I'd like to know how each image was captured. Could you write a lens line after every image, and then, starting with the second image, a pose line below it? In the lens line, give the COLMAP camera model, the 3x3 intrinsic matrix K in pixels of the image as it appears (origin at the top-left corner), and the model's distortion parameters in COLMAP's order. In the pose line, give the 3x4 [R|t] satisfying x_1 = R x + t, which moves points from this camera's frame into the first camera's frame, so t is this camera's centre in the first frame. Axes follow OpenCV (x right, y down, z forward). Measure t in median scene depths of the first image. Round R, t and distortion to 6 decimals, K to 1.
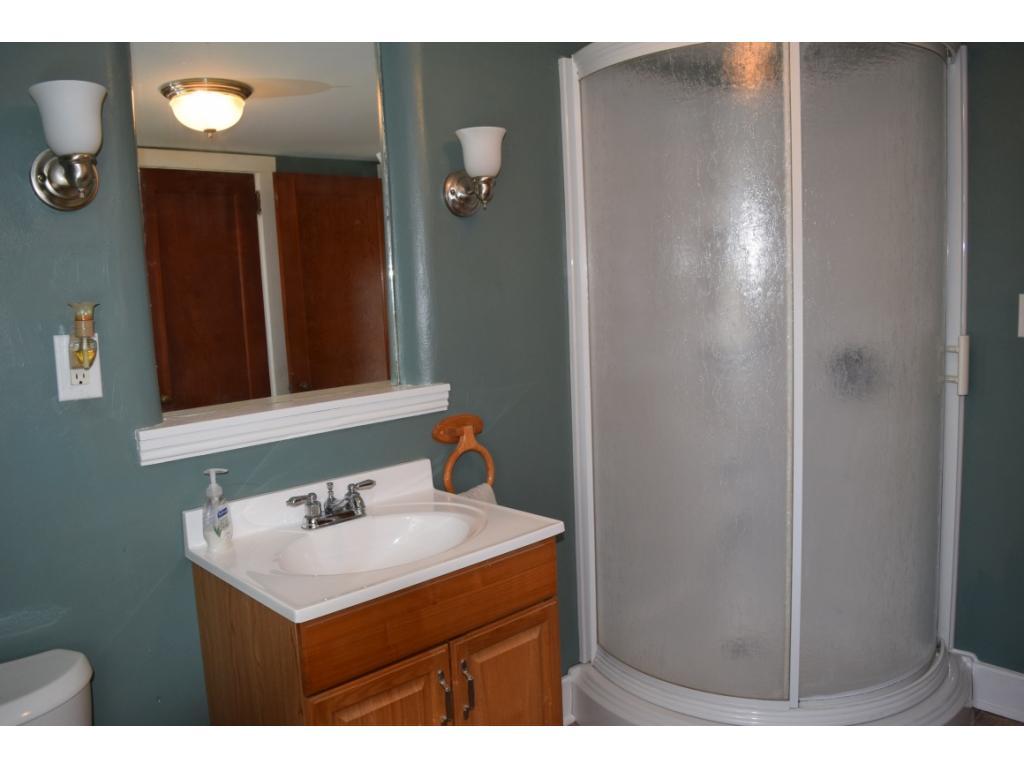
lens RADIAL K [[822.7, 0, 511.3], [0, 822.7, 381.2], [0, 0, 1]] dist [-0.004143, -0.000860]
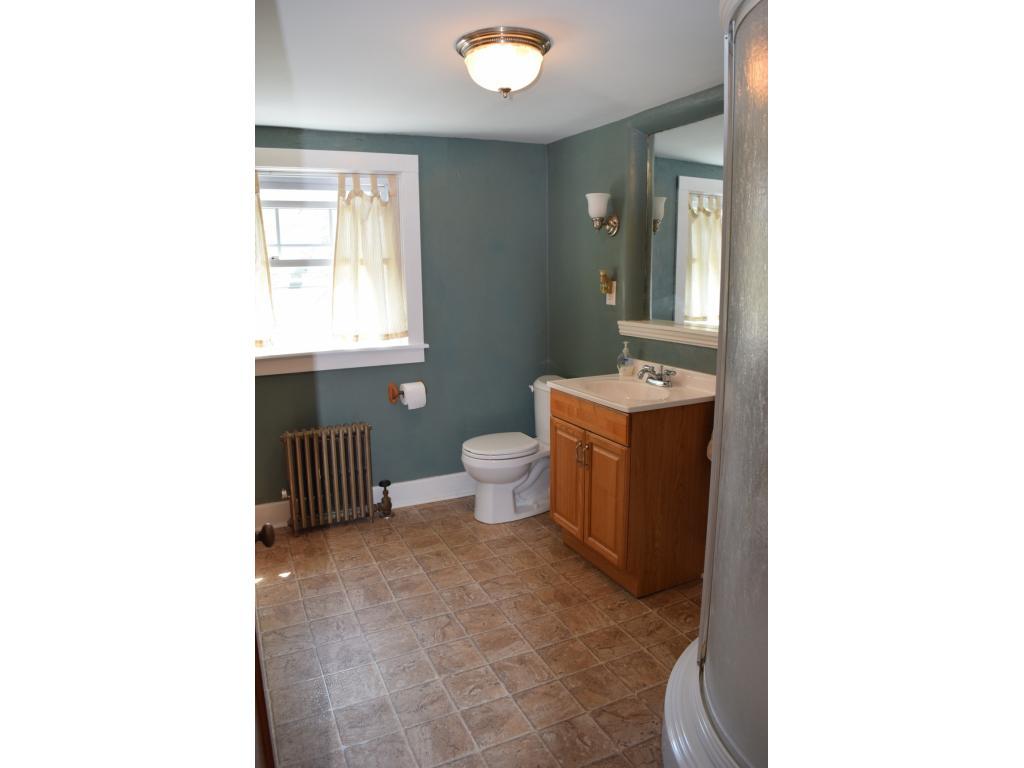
lens RADIAL K [[641.3, 0, 511.9], [0, 641.3, 384.8], [0, 0, 1]] dist [0.000834, 0.000022]
pose [[-0.279191, 0.221207, -0.934409, 1.566166], [-0.089515, 0.962871, 0.254691, -0.228056], [0.956054, 0.154751, -0.249024, 1.209019]]
